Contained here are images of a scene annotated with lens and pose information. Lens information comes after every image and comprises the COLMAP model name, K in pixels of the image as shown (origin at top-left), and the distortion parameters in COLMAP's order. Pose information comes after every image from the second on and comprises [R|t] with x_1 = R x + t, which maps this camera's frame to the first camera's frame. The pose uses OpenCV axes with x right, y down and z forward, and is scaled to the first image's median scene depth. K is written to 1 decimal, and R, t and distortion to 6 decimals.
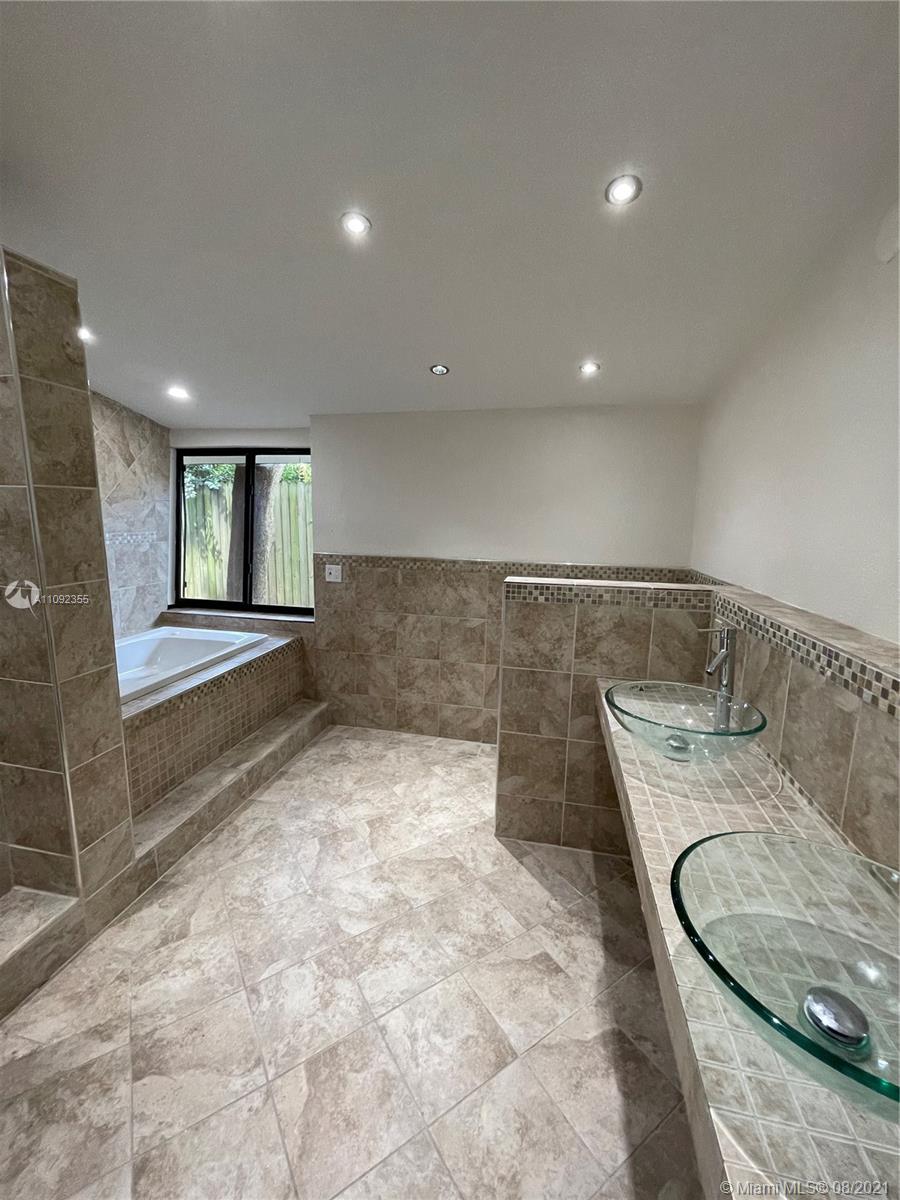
lens RADIAL K [[486.1, 0, 447.3], [0, 486.1, 596.7], [0, 0, 1]] dist [0.000563, 0.000051]
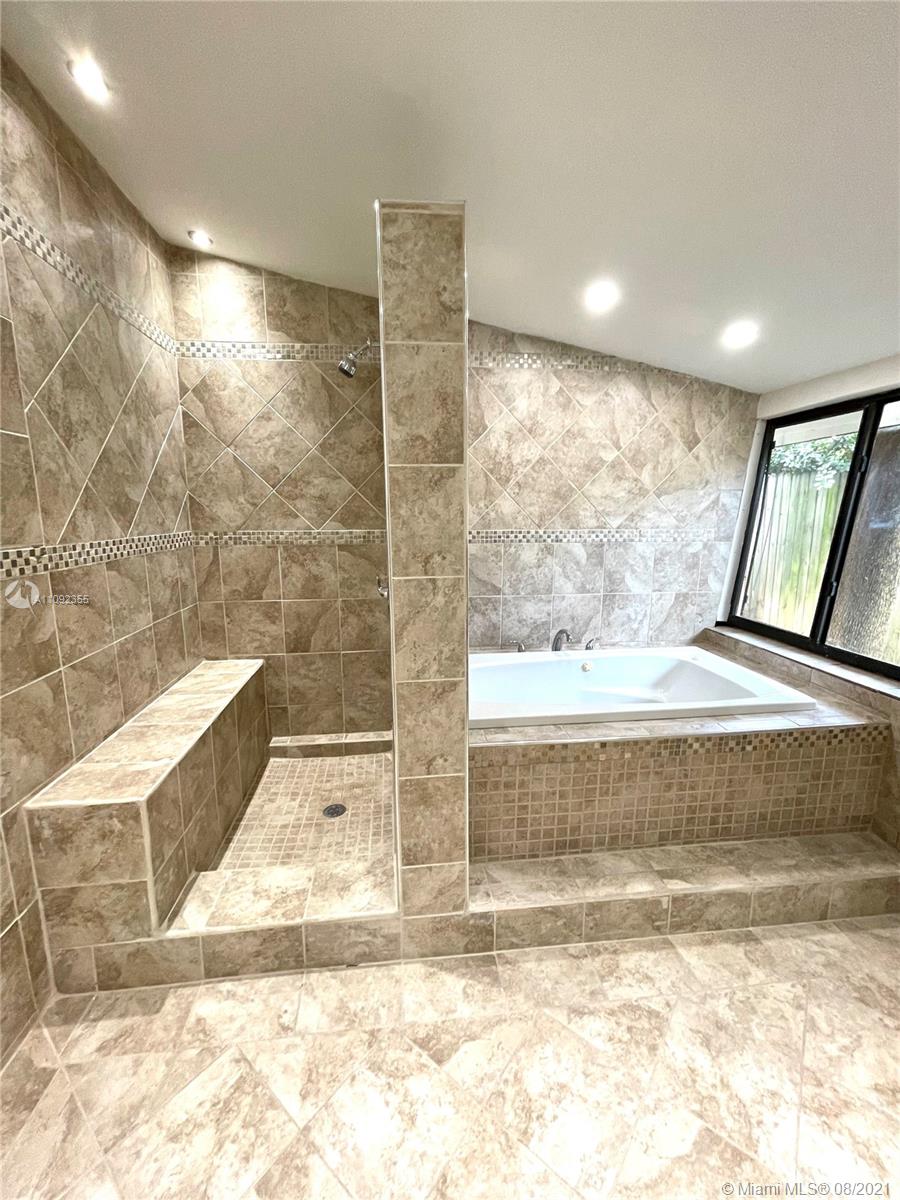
lens RADIAL K [[486.1, 0, 447.3], [0, 486.1, 596.7], [0, 0, 1]] dist [0.000563, 0.000051]
pose [[0.323525, 0.143004, -0.935351, 0.034208], [-0.149807, 0.983787, 0.098593, -0.044826], [0.934285, 0.108225, 0.339703, 0.396310]]
